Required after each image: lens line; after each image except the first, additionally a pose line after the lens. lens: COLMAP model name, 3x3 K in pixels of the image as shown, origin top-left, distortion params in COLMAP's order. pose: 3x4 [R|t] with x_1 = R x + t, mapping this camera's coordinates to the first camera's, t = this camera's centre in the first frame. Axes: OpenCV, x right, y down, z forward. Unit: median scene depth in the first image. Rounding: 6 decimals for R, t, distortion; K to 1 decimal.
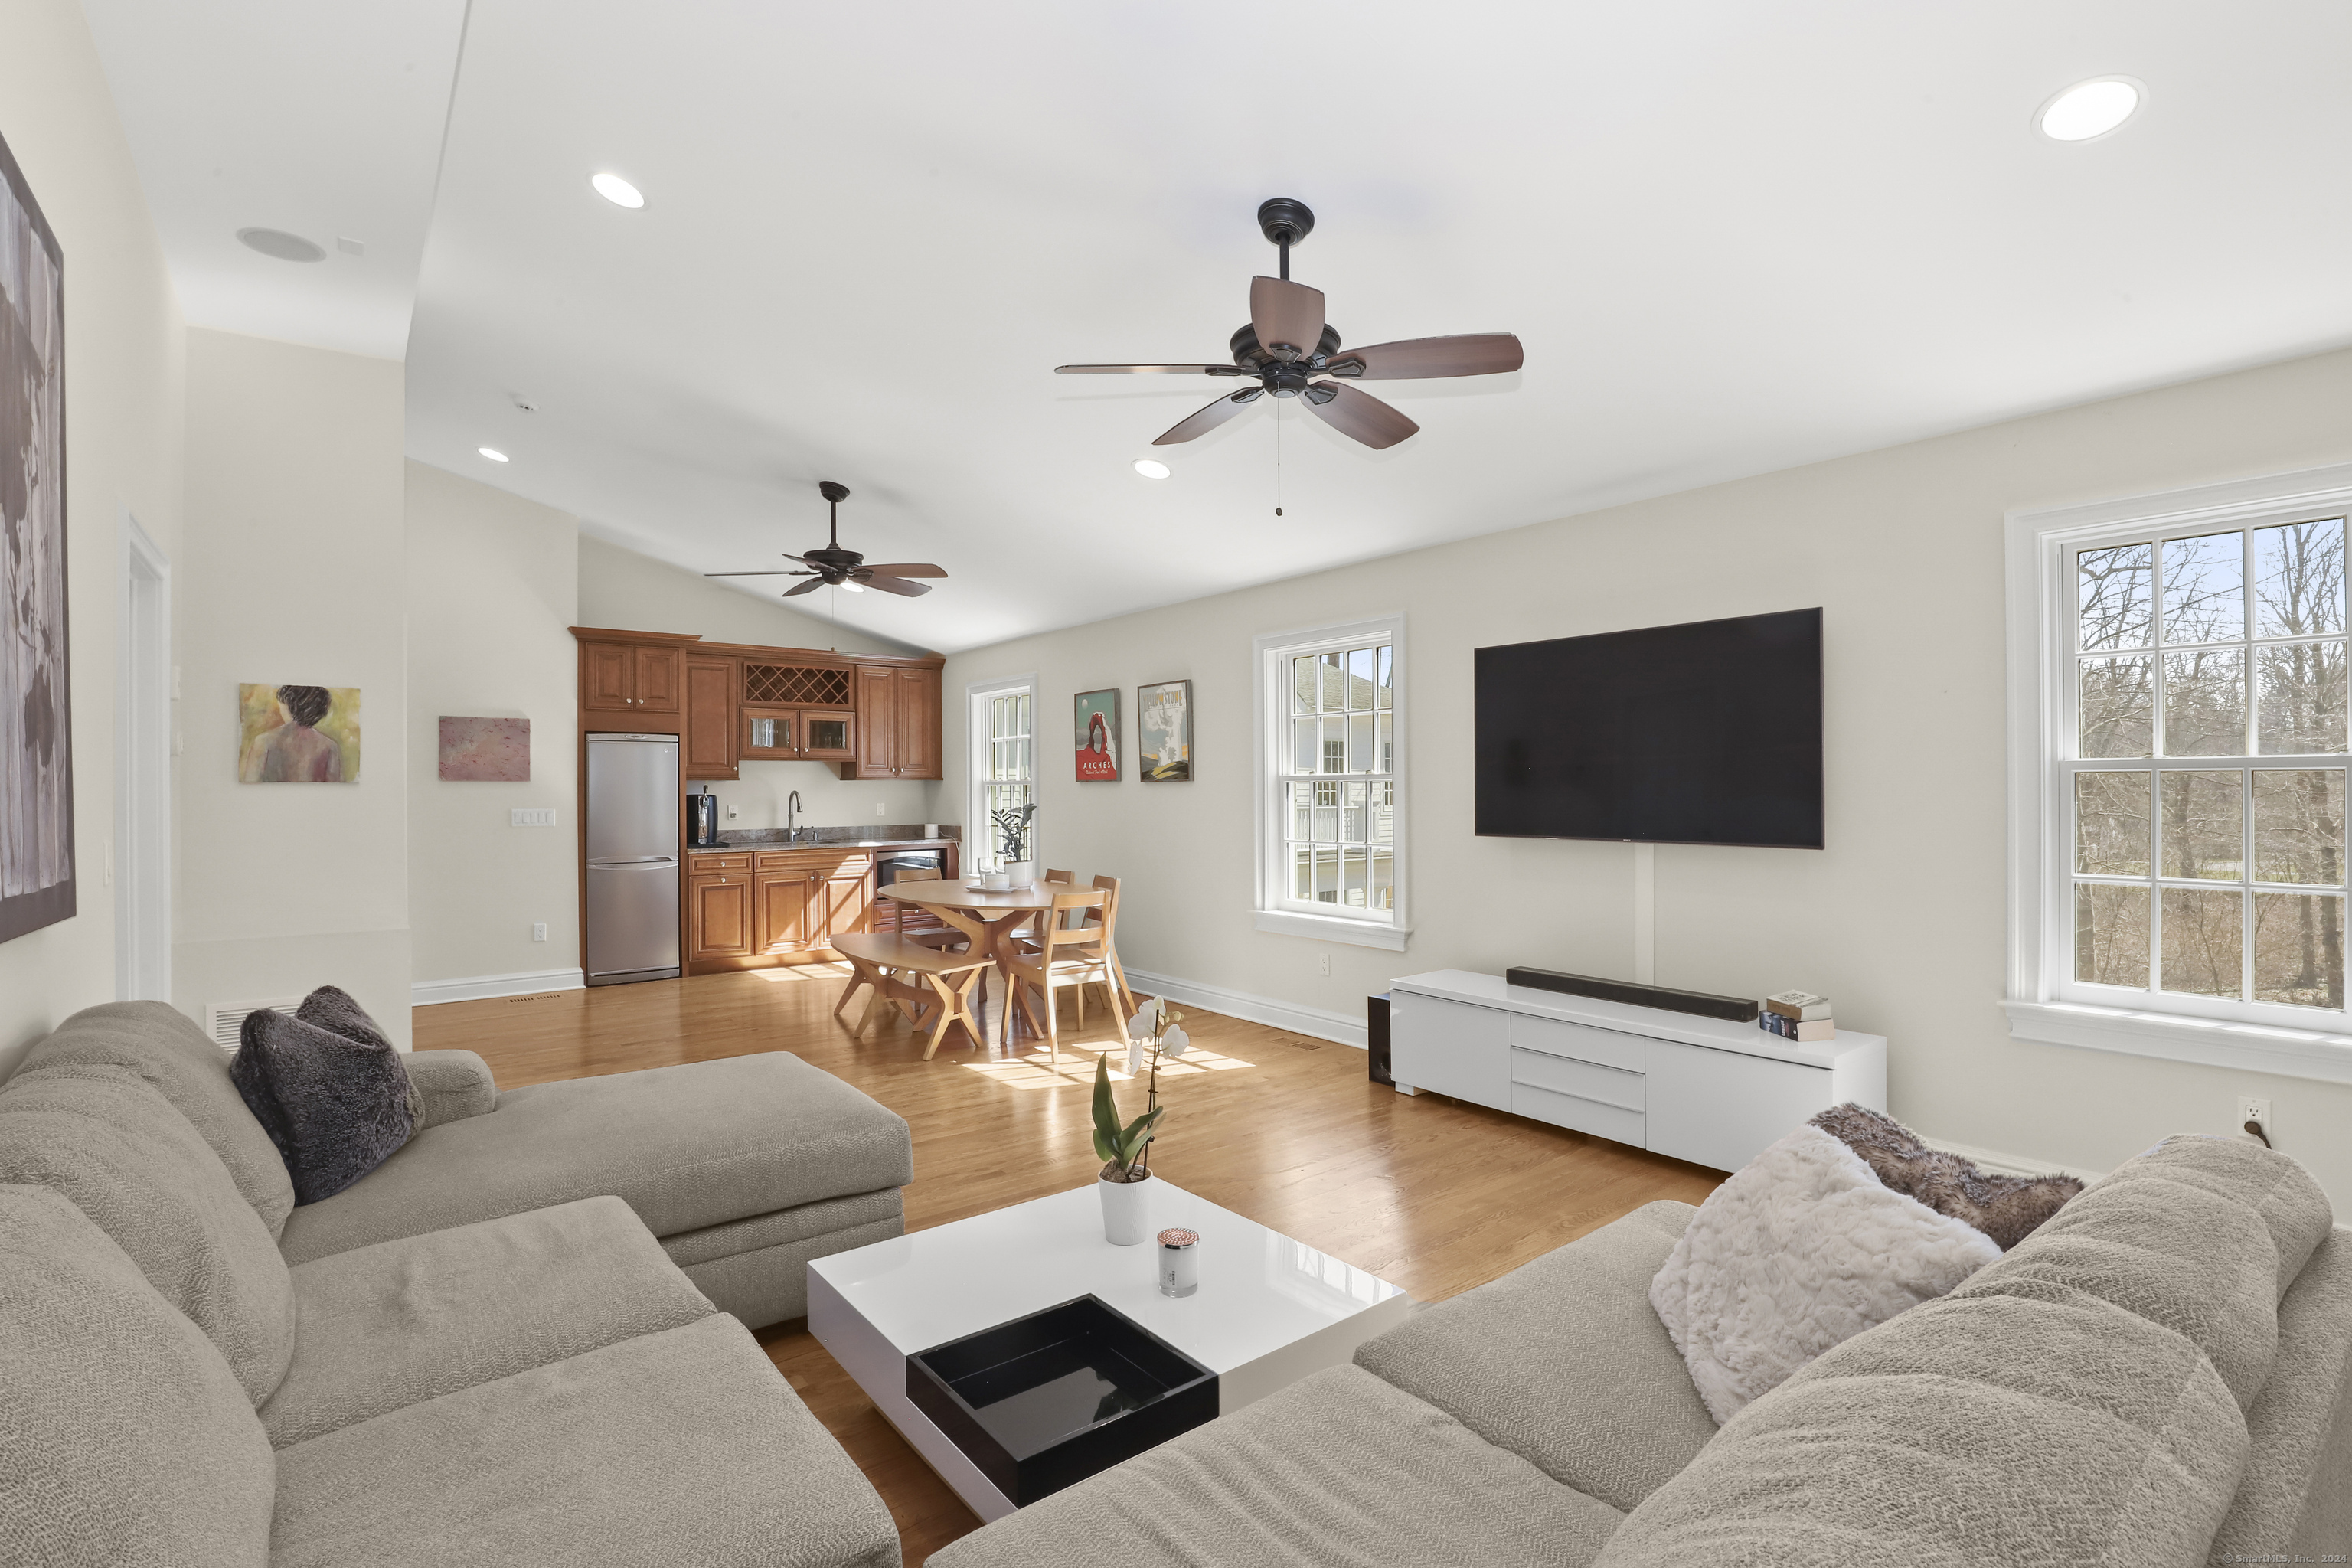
lens RADIAL K [[1089.9, 0, 1181.5], [0, 1089.9, 782.7], [0, 0, 1]] dist [-0.032843, 0.003145]
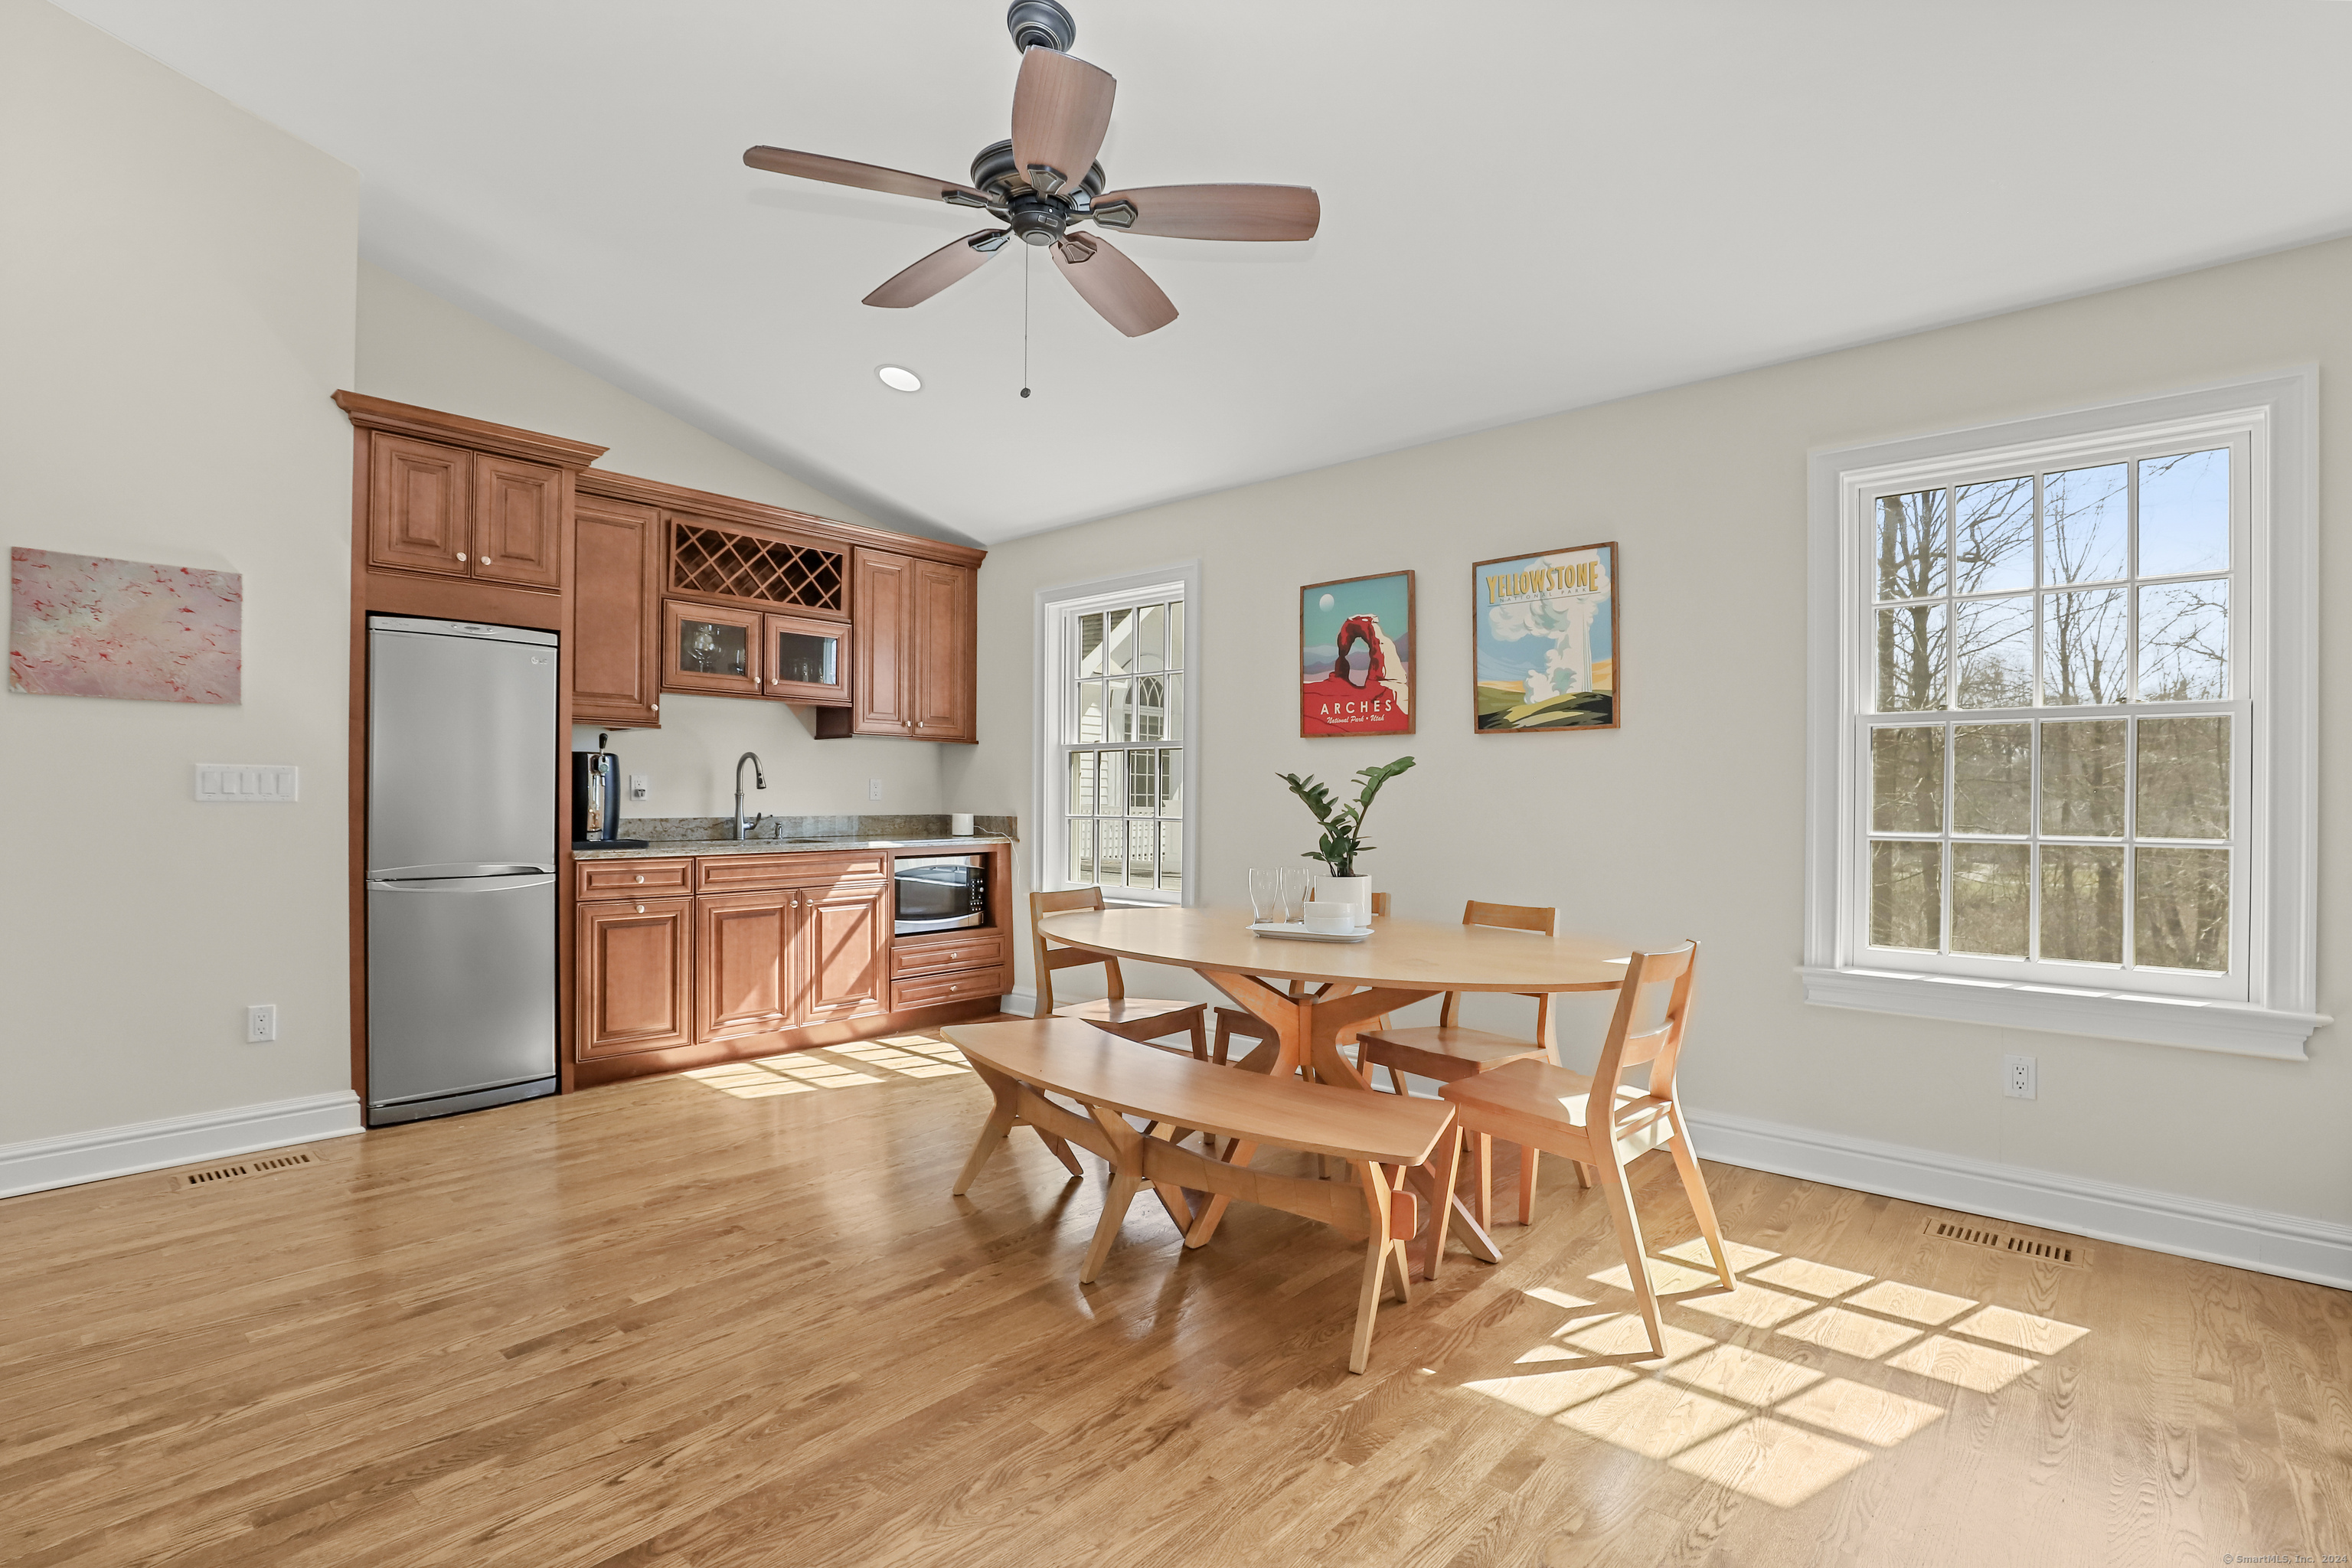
lens RADIAL K [[1089.9, 0, 1175.9], [0, 1089.9, 799.1], [0, 0, 1]] dist [-0.032843, 0.003145]
pose [[0.984196, 0.010274, 0.176782, -0.252091], [-0.012003, 0.999890, 0.008714, 0.026444], [-0.176673, -0.010699, 0.984211, 0.416487]]
